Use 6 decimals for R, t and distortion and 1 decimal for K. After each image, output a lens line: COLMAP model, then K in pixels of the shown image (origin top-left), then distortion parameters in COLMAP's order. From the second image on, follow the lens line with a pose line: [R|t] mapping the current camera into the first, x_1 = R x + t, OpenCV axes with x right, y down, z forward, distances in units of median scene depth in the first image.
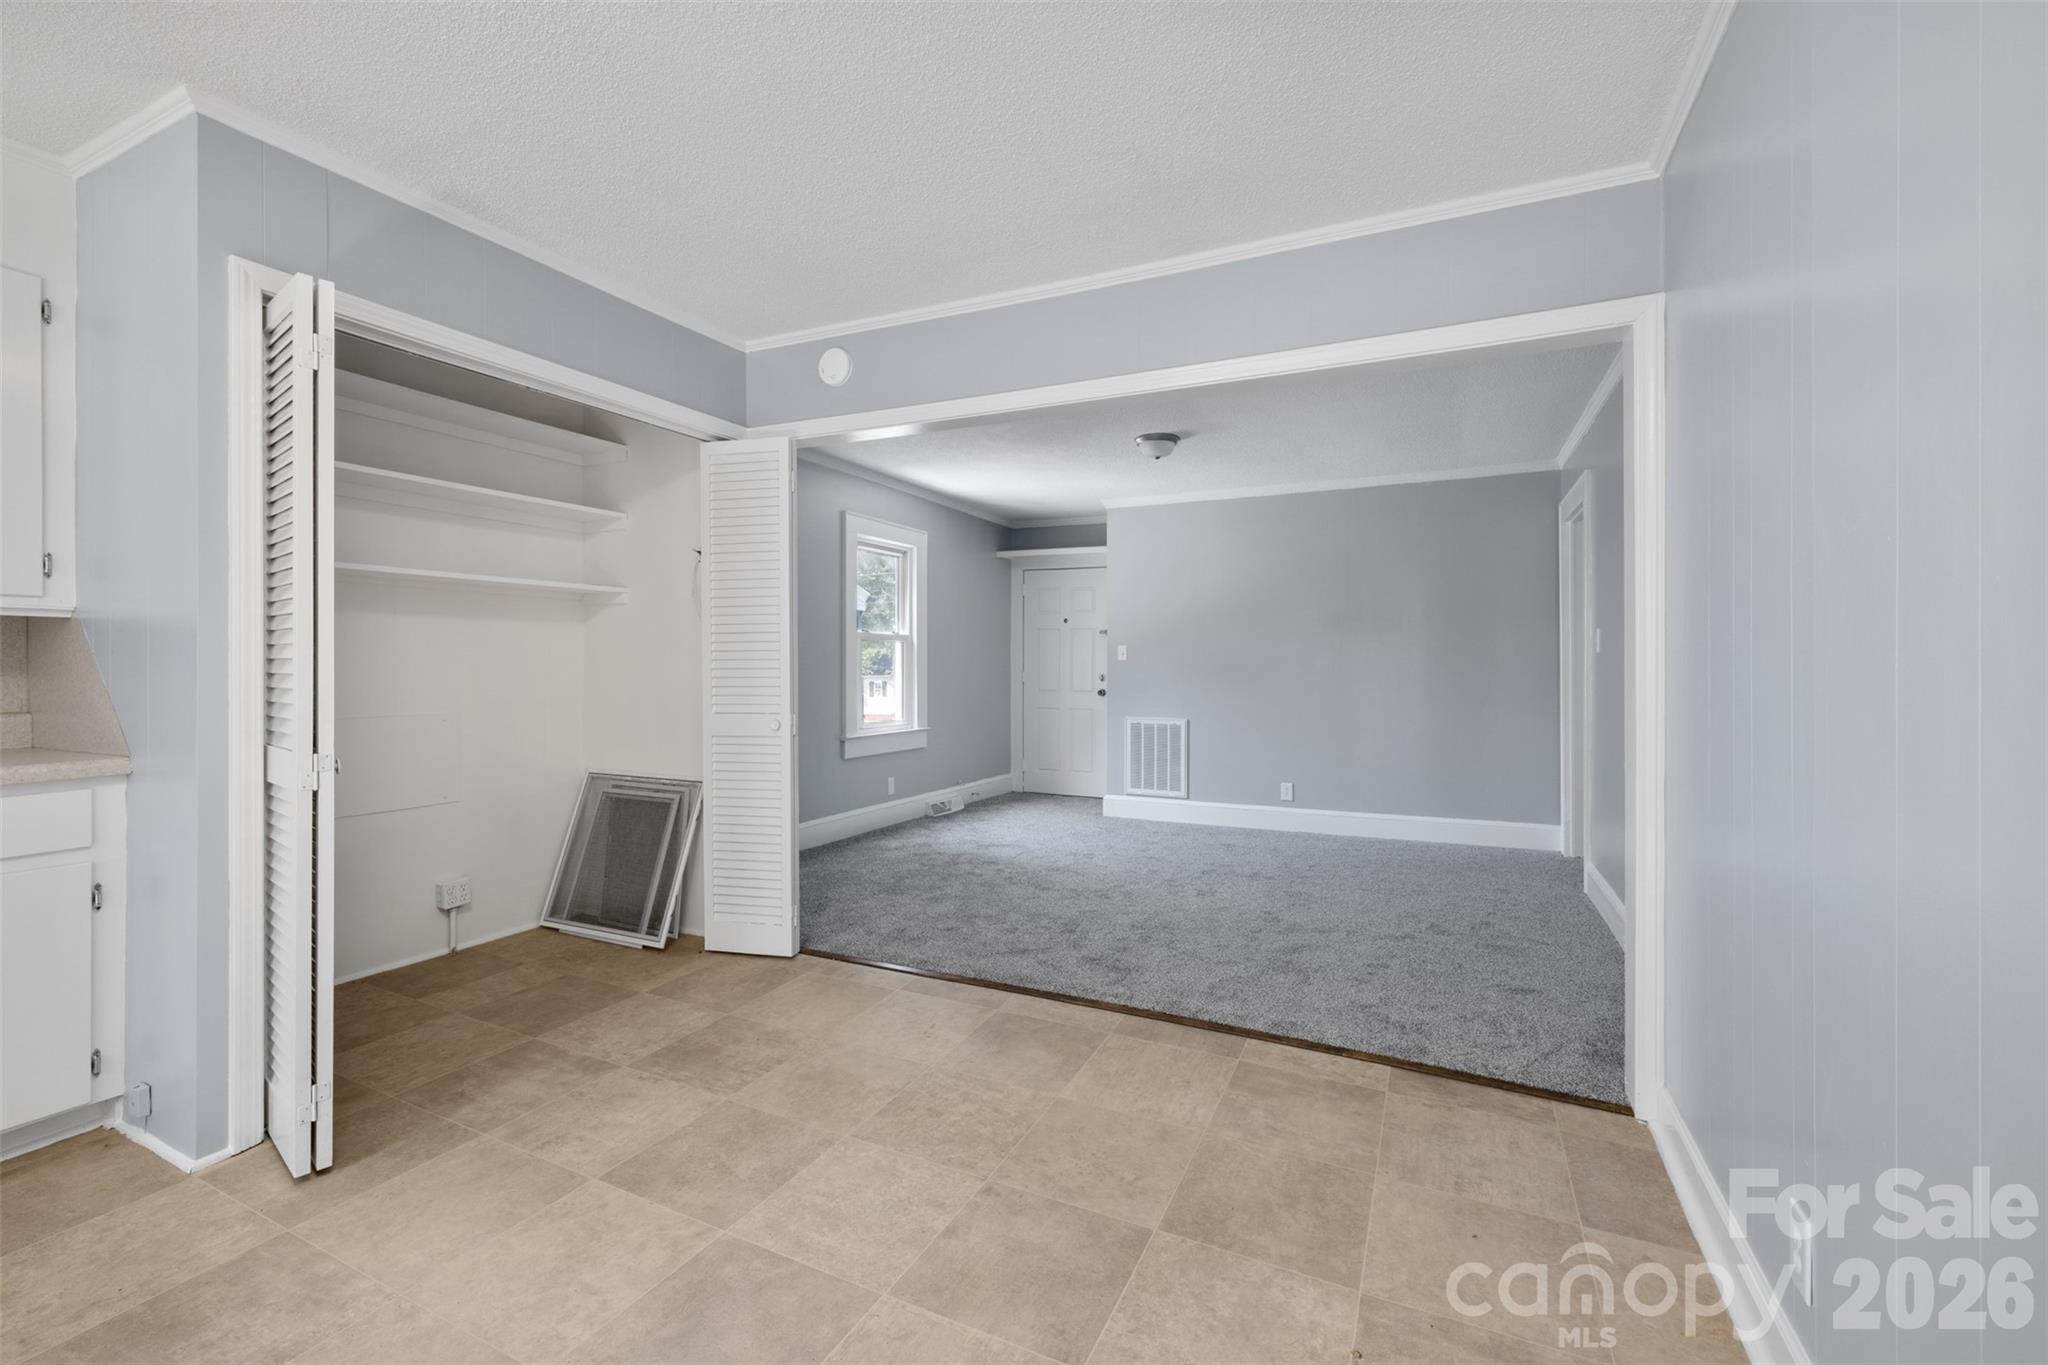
lens RADIAL K [[861.9, 0, 1029.9], [0, 861.9, 675.8], [0, 0, 1]] dist [-0.001201, -0.000090]
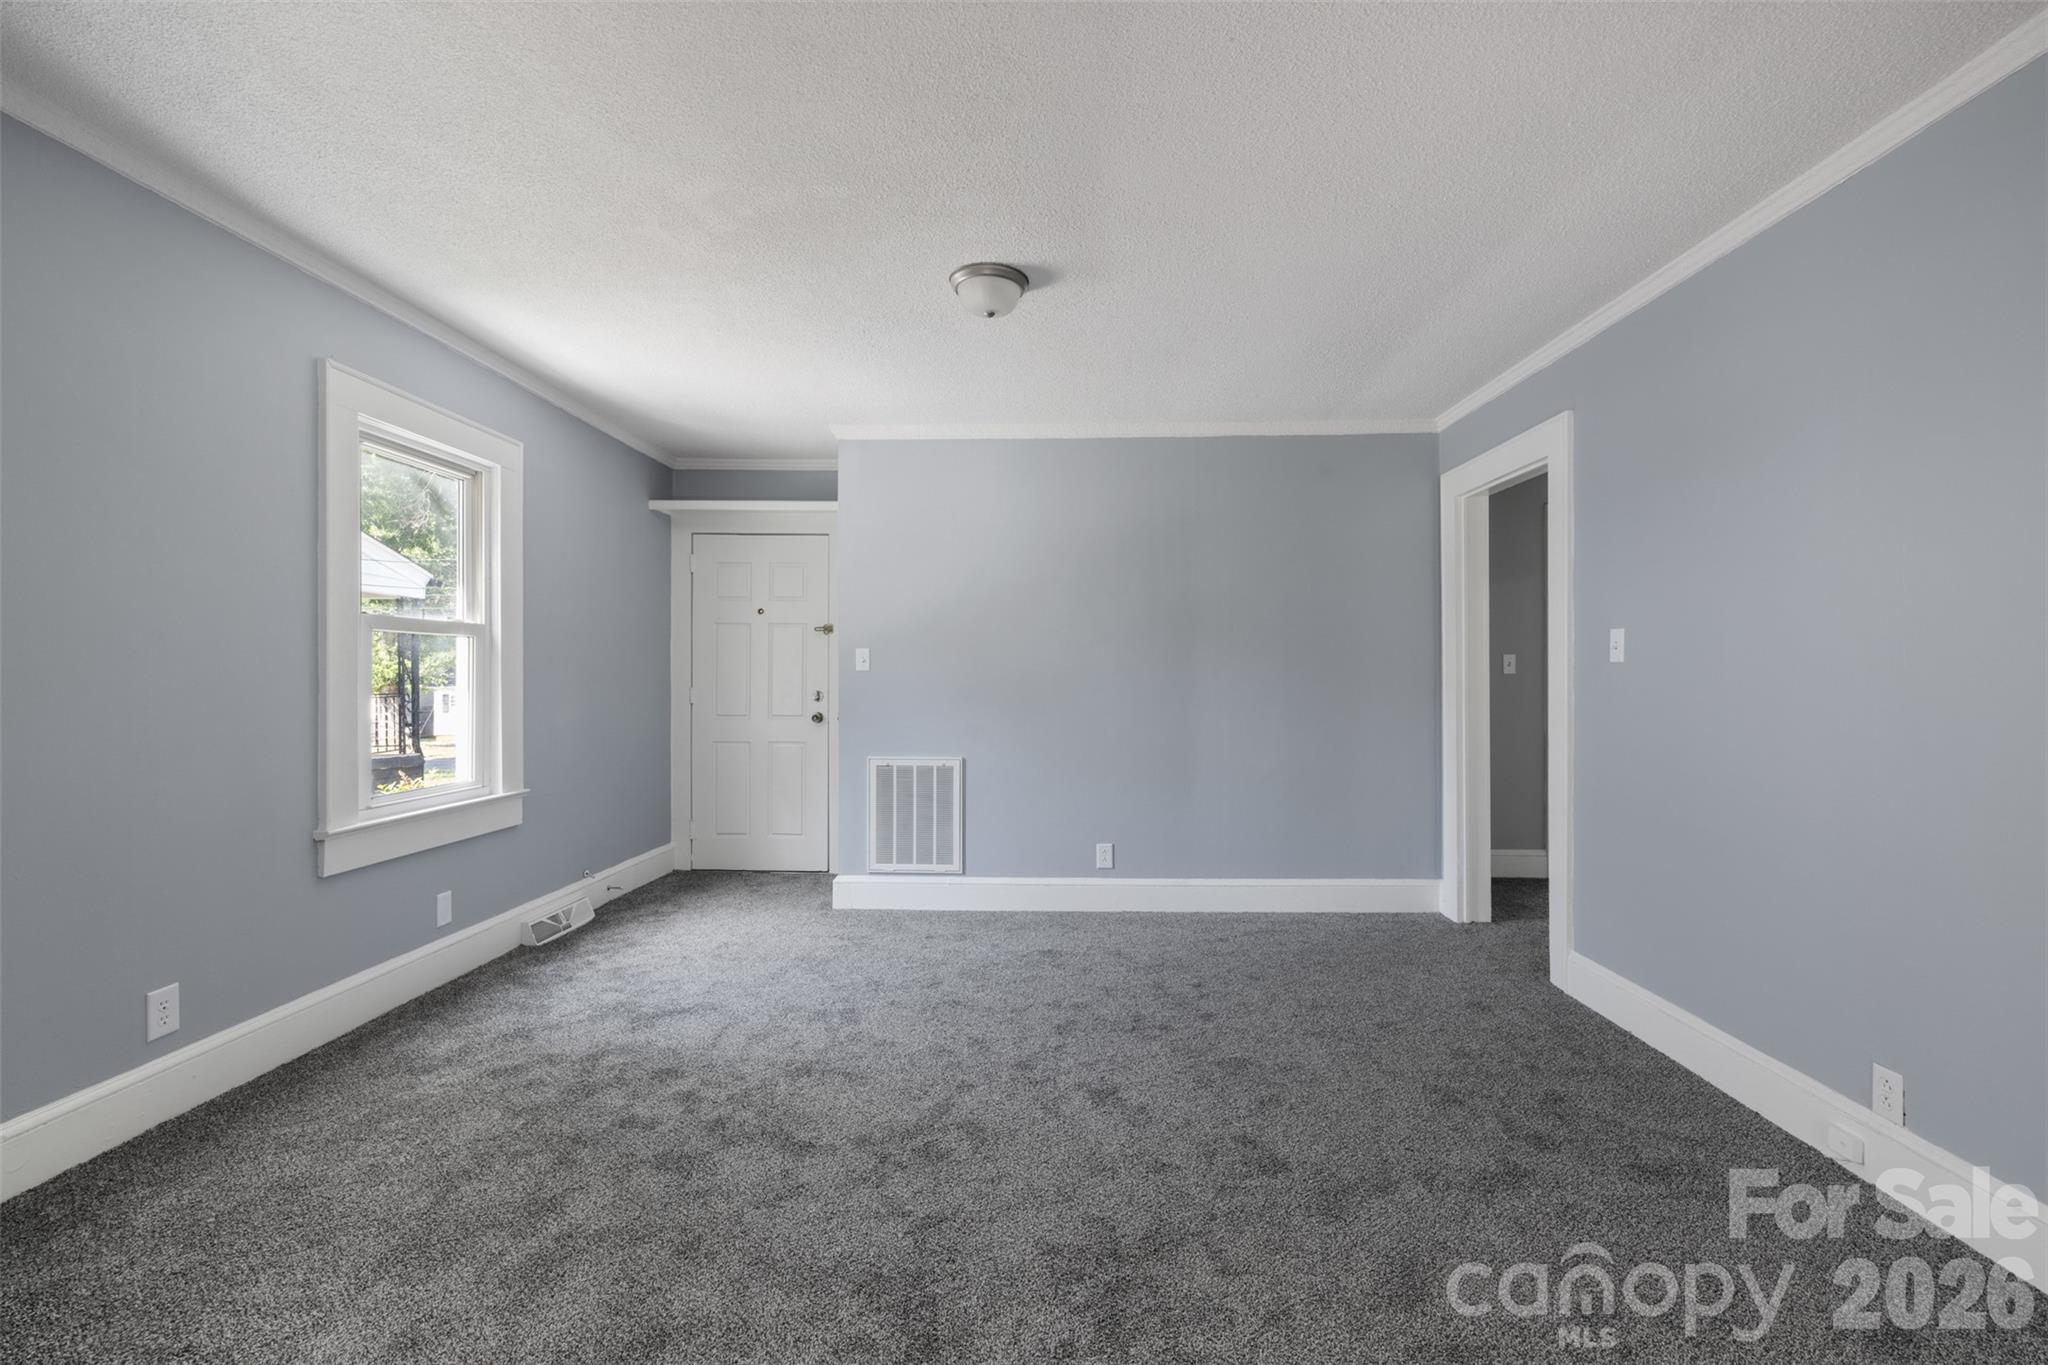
lens RADIAL K [[861.9, 0, 1029.9], [0, 861.9, 675.8], [0, 0, 1]] dist [-0.001201, -0.000090]
pose [[0.916708, -0.000992, 0.399557, -0.040849], [0.004851, 0.999951, -0.008648, -0.007997], [-0.399528, 0.009866, 0.916668, 0.354957]]
